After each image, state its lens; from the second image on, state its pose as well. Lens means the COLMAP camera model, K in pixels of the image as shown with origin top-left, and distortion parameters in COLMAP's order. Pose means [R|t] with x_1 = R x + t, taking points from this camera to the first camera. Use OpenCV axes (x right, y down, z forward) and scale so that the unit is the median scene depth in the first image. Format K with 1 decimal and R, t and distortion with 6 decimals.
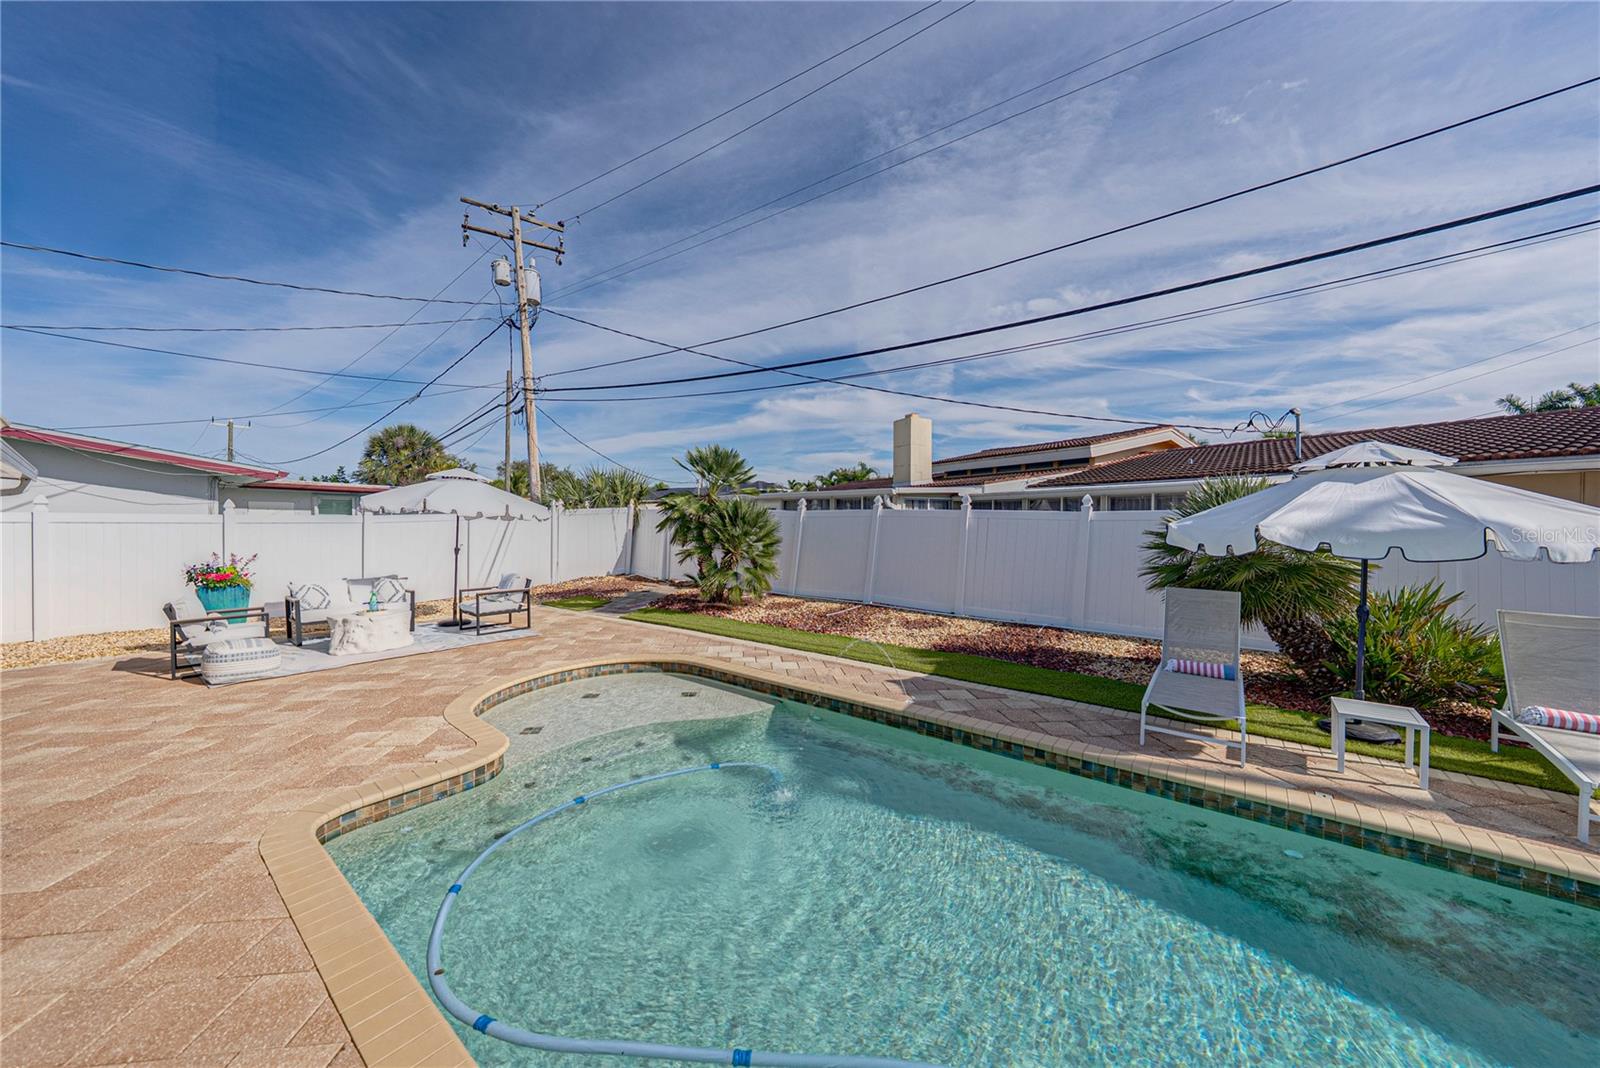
lens RADIAL K [[549.3, 0, 800.0], [0, 549.3, 534.0], [0, 0, 1]] dist [-0.000926, -0.000029]
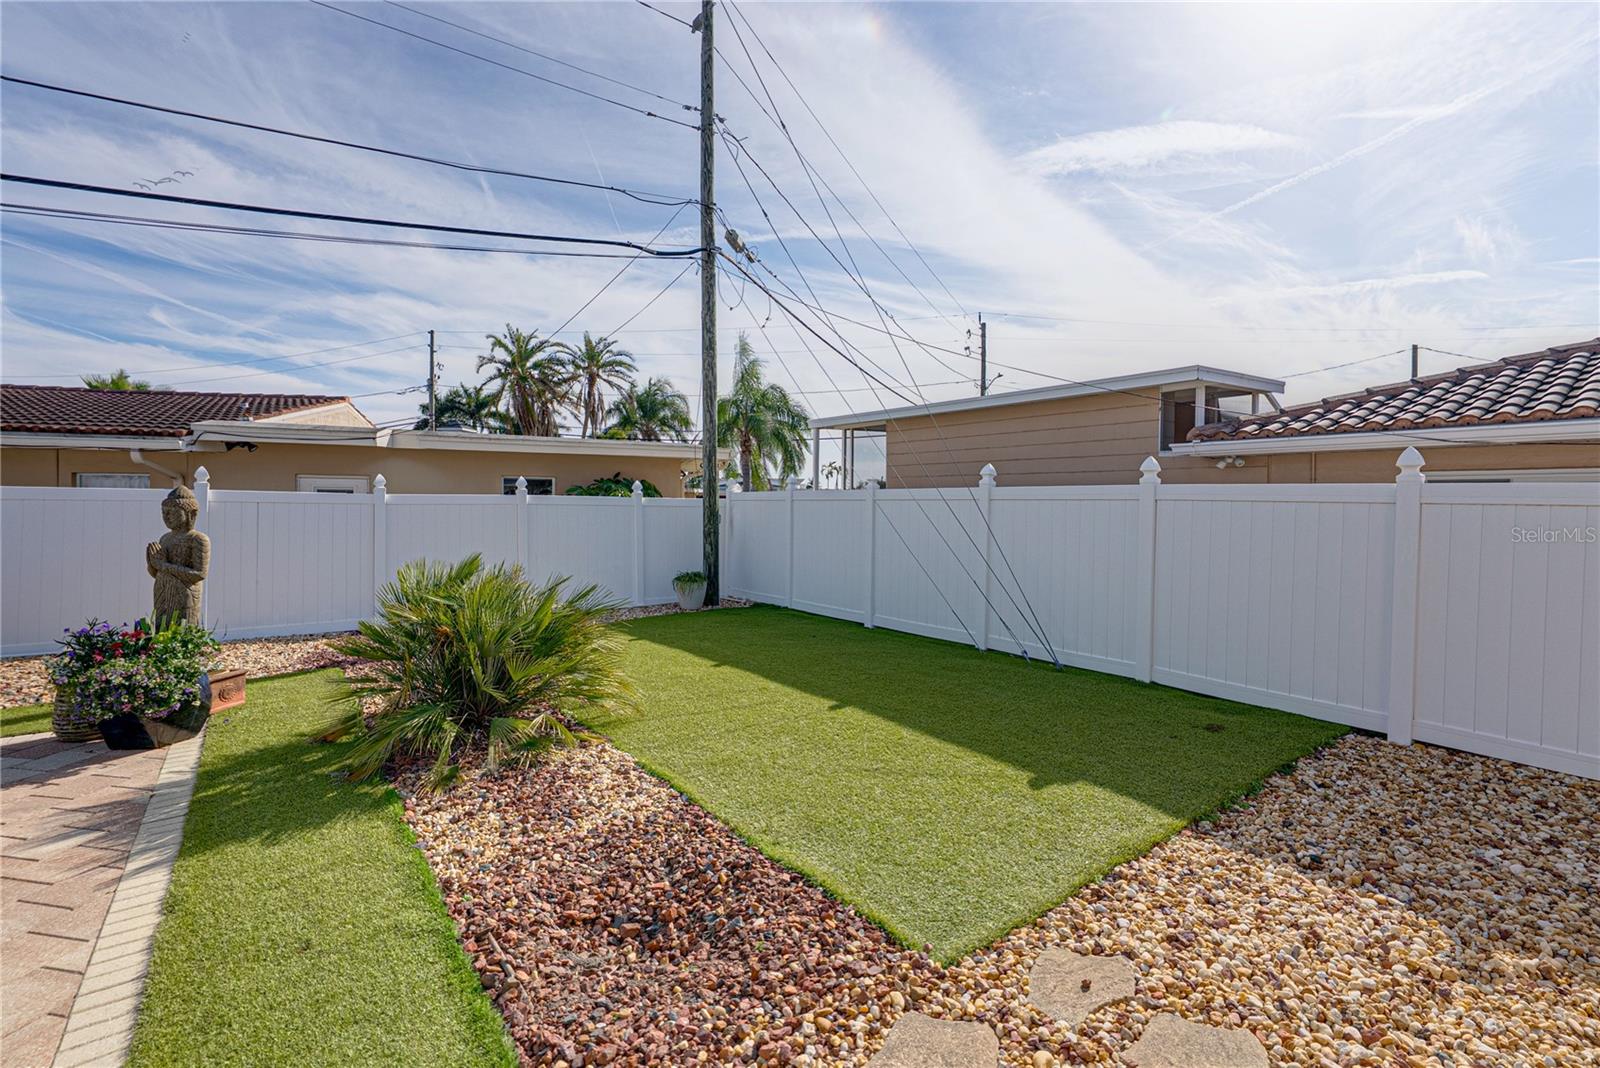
lens RADIAL K [[717.1, 0, 803.2], [0, 717.1, 515.3], [0, 0, 1]] dist [0.001543, 0.000639]
pose [[0.261931, -0.018249, 0.964914, 0.366539], [0.014234, 0.999786, 0.015044, 0.008129], [-0.964982, 0.009794, 0.262134, -0.533100]]
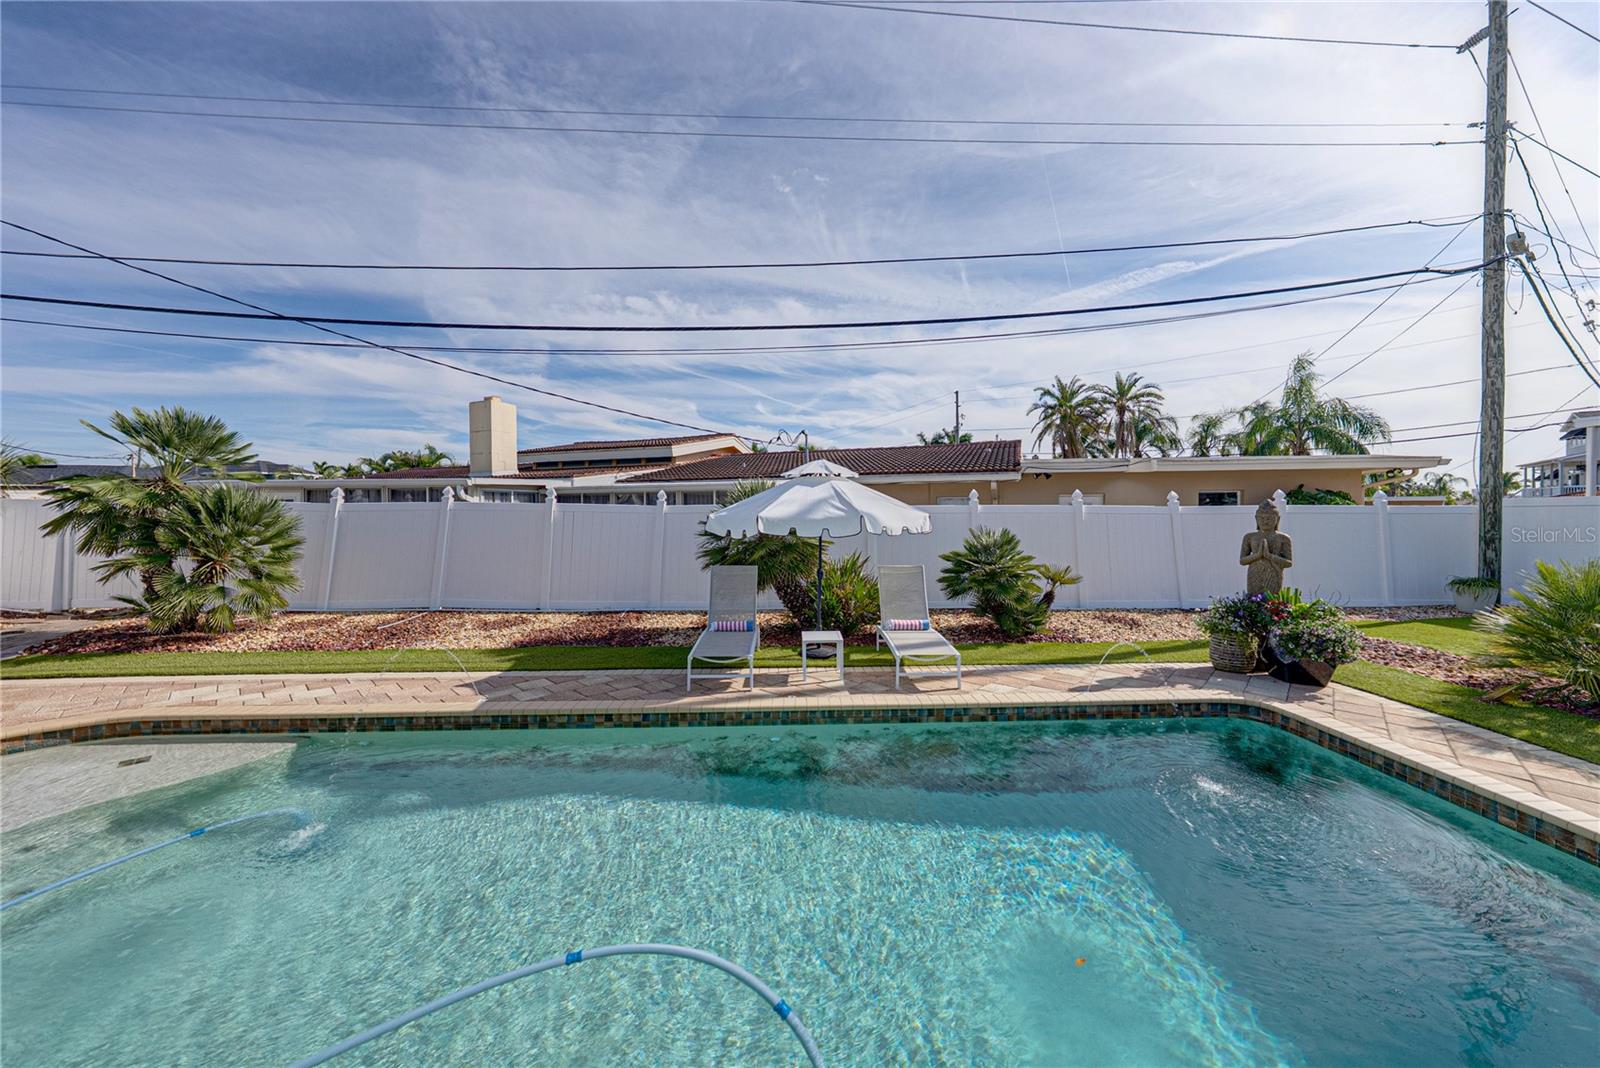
lens RADIAL K [[565.5, 0, 803.4], [0, 565.5, 522.7], [0, 0, 1]] dist [-0.003693, -0.000090]
pose [[0.770568, -0.015567, 0.637167, 0.003020], [0.021588, 0.999766, -0.001681, 0.002654], [-0.636992, 0.015050, 0.770724, -0.069234]]
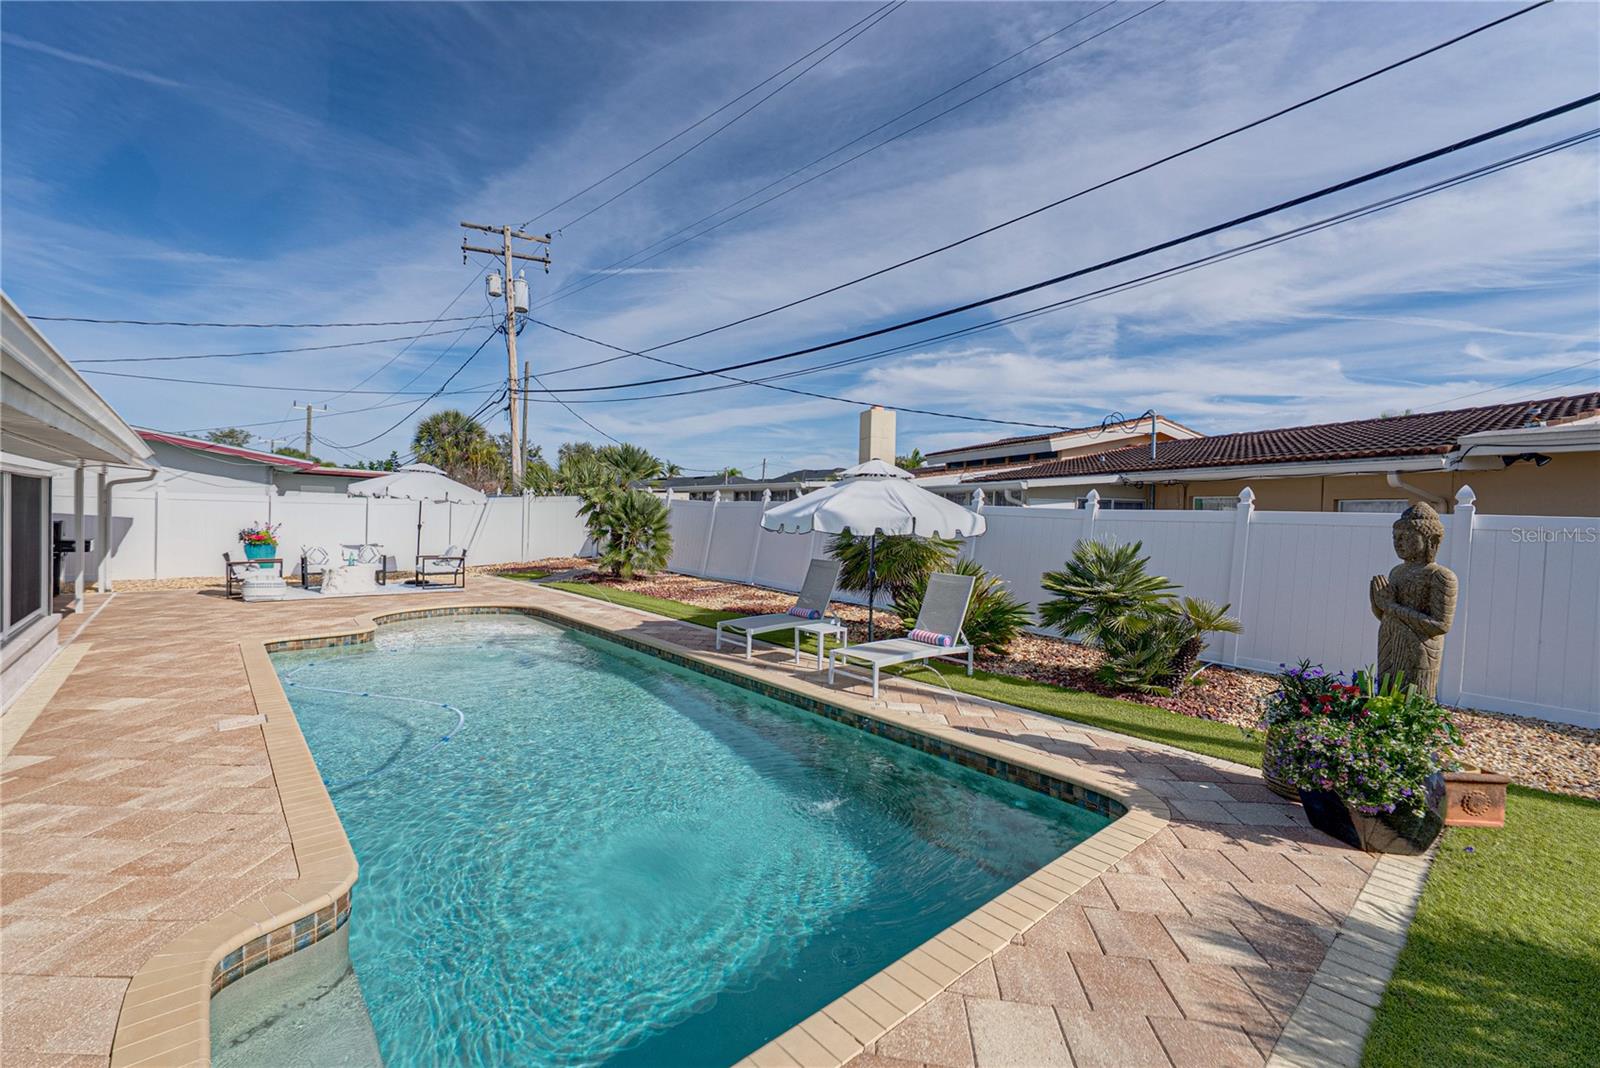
lens RADIAL K [[674.0, 0, 801.0], [0, 674.0, 524.0], [0, 0, 1]] dist [-0.000369, -0.000175]
pose [[0.982611, 0.024657, -0.184032, 0.502070], [-0.026610, 0.999613, -0.008149, 0.011948], [0.183760, 0.012905, 0.982886, -0.365324]]
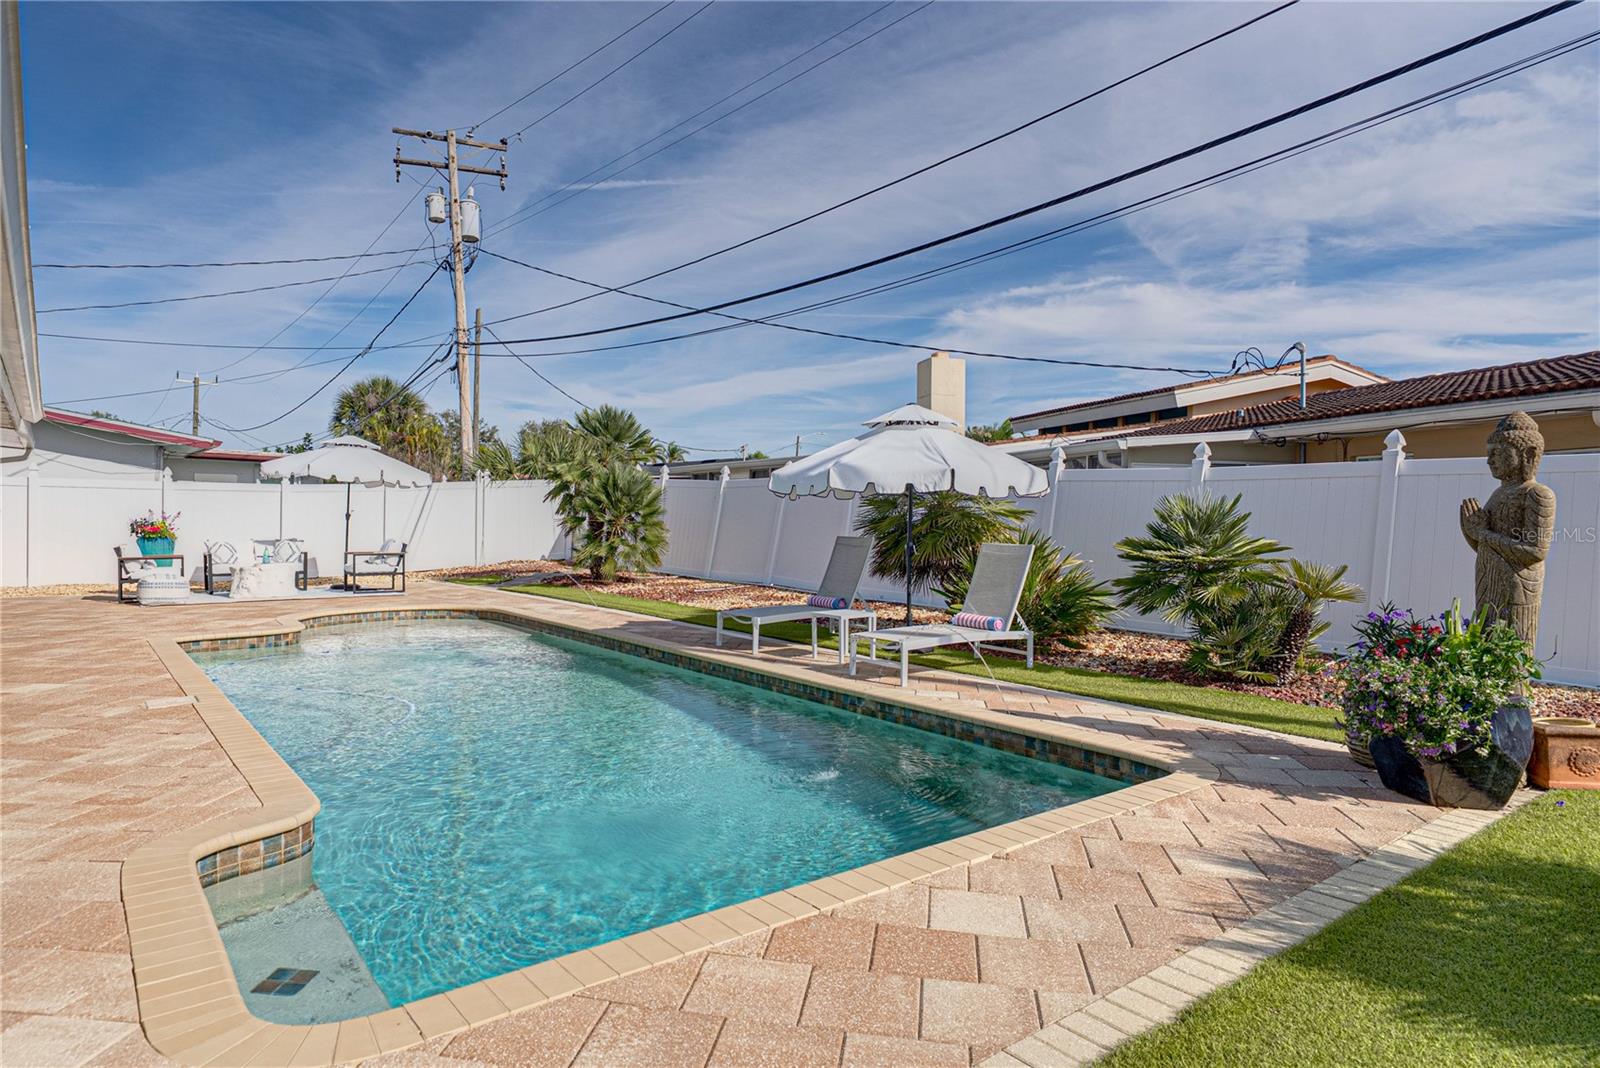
lens RADIAL K [[947.0, 0, 798.6], [0, 947.0, 525.6], [0, 0, 1]] dist [0.003844, 0.001495]
pose [[0.969776, 0.010252, -0.243780, 0.555101], [-0.014180, 0.999796, -0.014363, 0.055475], [0.243583, 0.017386, 0.969724, -0.454407]]
